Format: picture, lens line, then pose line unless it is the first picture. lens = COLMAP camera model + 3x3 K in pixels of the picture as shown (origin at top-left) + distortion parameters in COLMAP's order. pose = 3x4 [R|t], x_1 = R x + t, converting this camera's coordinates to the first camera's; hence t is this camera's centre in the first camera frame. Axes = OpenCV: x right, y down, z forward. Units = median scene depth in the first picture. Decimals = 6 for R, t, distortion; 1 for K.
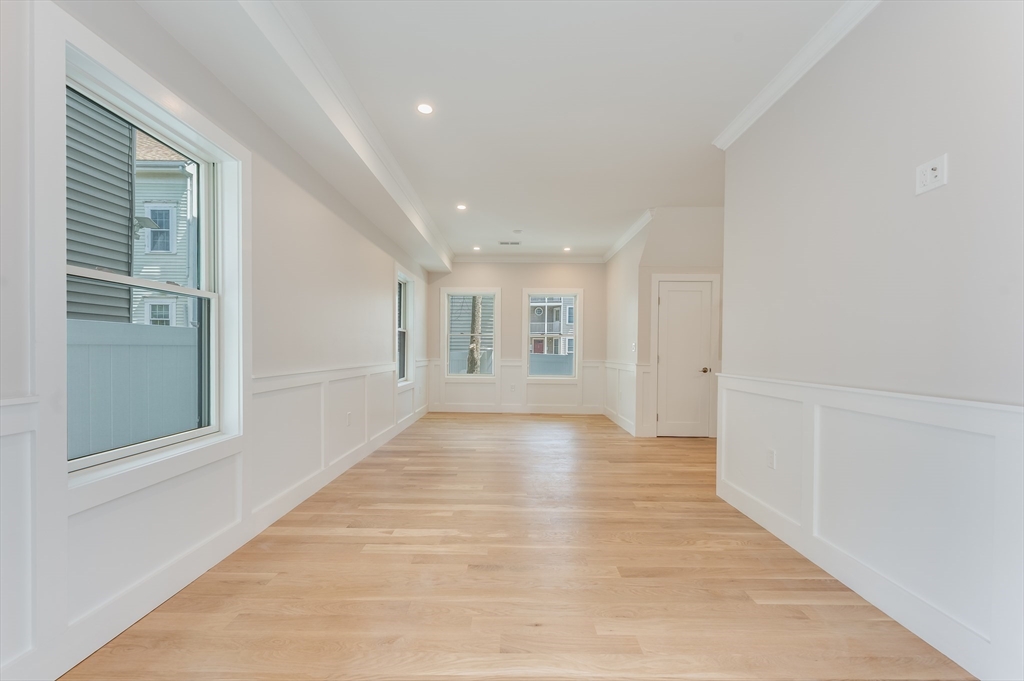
lens RADIAL K [[405.5, 0, 512.7], [0, 405.5, 363.9], [0, 0, 1]] dist [-0.001335, -0.000111]
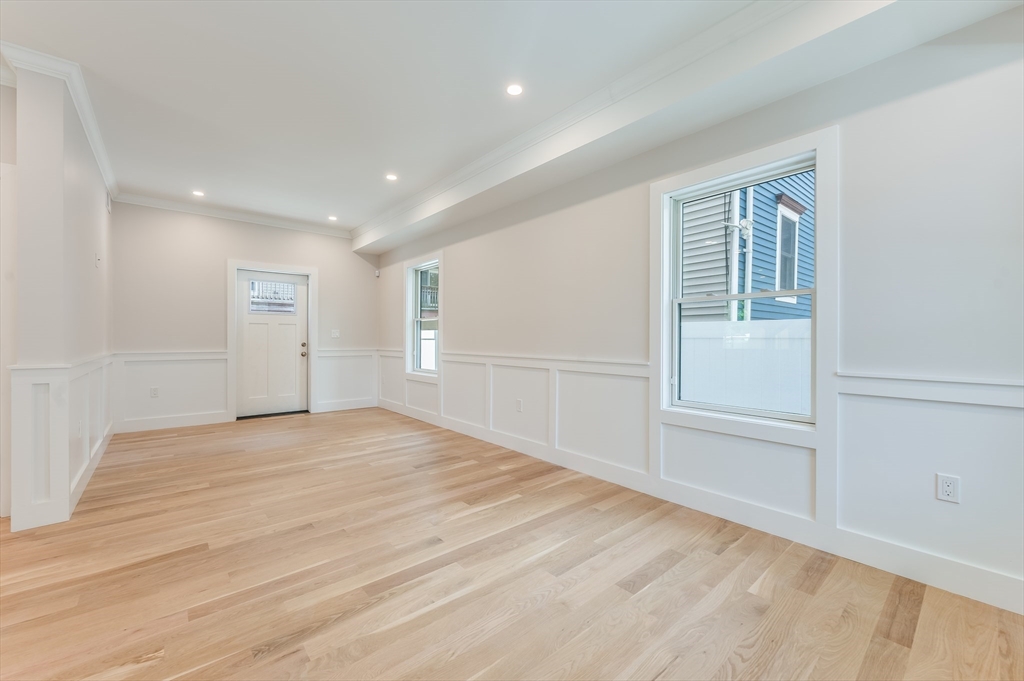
lens RADIAL K [[406.7, 0, 512.0], [0, 406.7, 340.5], [0, 0, 1]] dist [-0.001772, -0.000117]
pose [[-0.761042, -0.010423, -0.648619, 0.327550], [-0.031916, 0.999262, 0.021390, -0.060848], [0.647917, 0.036980, -0.760813, 1.929035]]
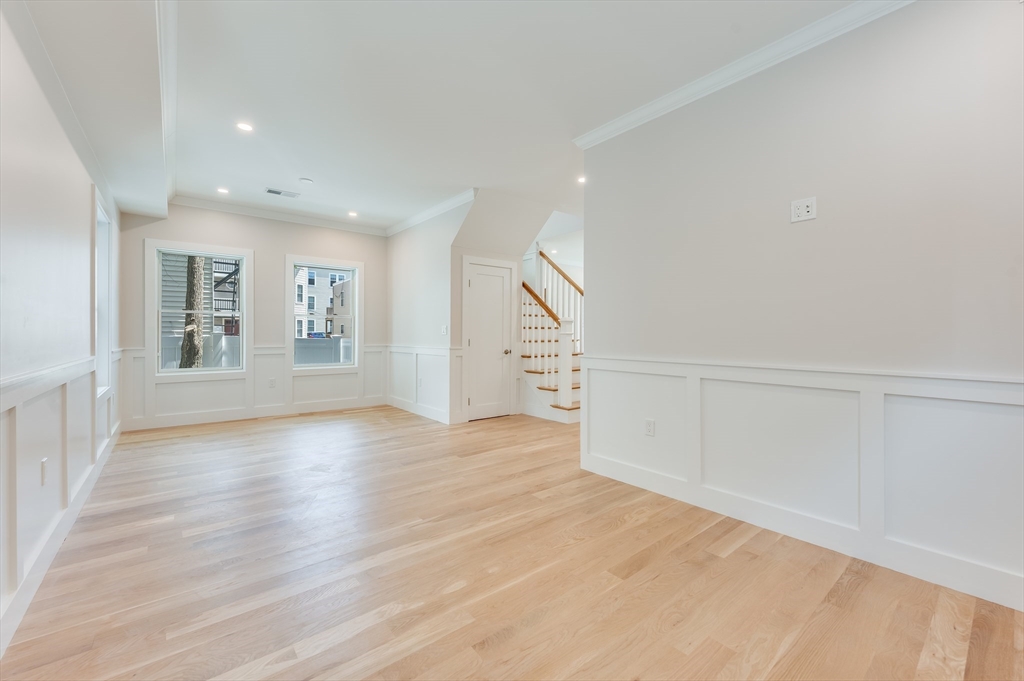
lens RADIAL K [[413.1, 0, 512.0], [0, 413.1, 340.5], [0, 0, 1]] dist [-0.001190, -0.000064]
pose [[0.774472, -0.016240, 0.632400, -0.293318], [0.024703, 0.999684, -0.004581, -0.013824], [-0.632126, 0.019170, 0.774628, 0.236647]]
